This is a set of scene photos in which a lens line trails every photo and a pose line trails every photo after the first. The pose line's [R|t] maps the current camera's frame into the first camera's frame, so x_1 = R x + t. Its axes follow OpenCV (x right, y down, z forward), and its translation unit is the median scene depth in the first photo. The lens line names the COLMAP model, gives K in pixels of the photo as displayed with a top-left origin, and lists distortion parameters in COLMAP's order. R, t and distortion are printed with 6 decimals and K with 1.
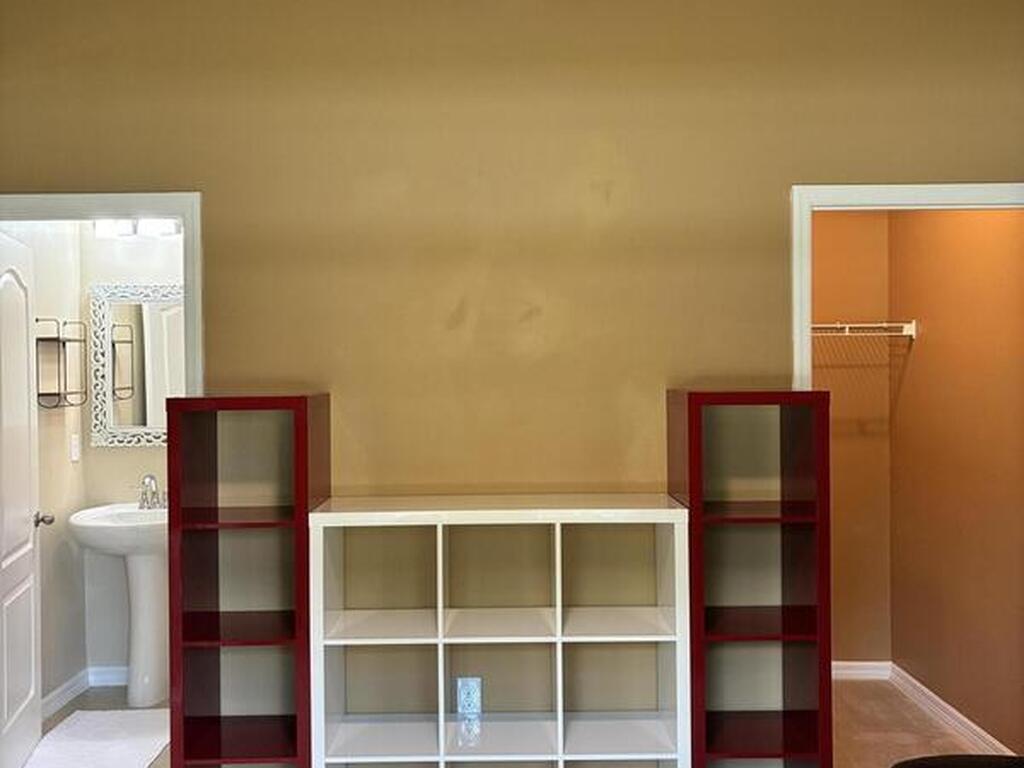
lens RADIAL K [[1039.9, 0, 508.7], [0, 1039.9, 381.5], [0, 0, 1]] dist [0.030417, 0.000000]
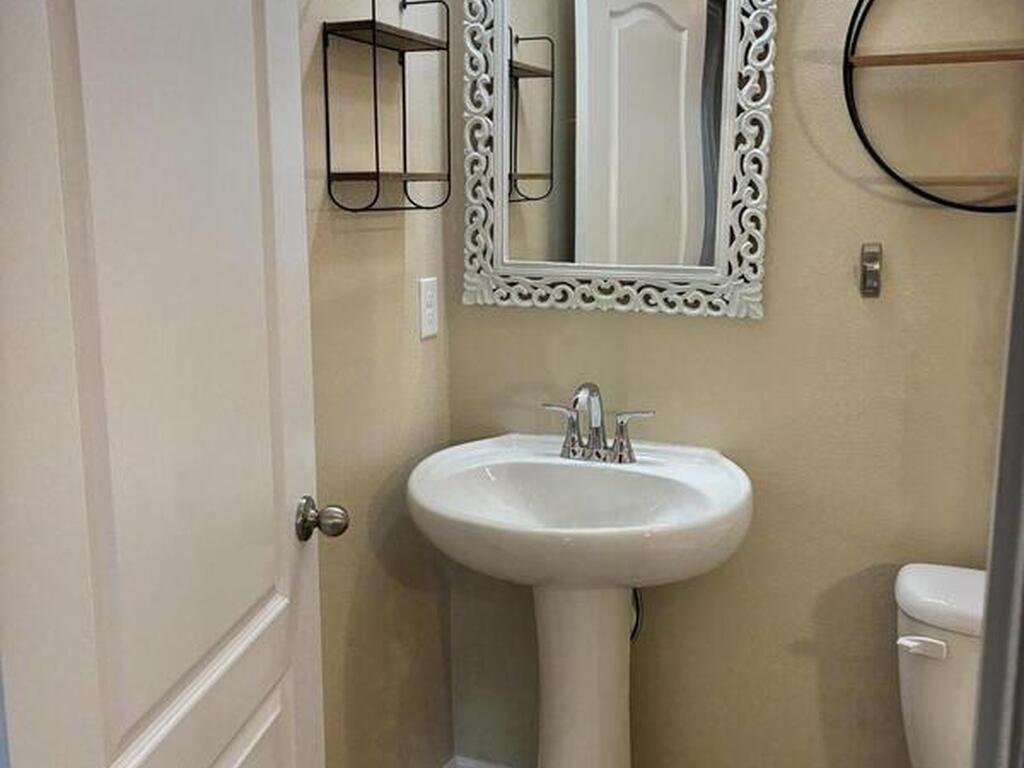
lens RADIAL K [[1039.9, 0, 511.9], [0, 1039.9, 385.1], [0, 0, 1]] dist [0.030417, 0.000000]
pose [[0.931174, 0.078226, -0.356084, -0.220884], [-0.015905, 0.984496, 0.174686, 0.018632], [0.364228, -0.156999, 0.917981, 0.598336]]
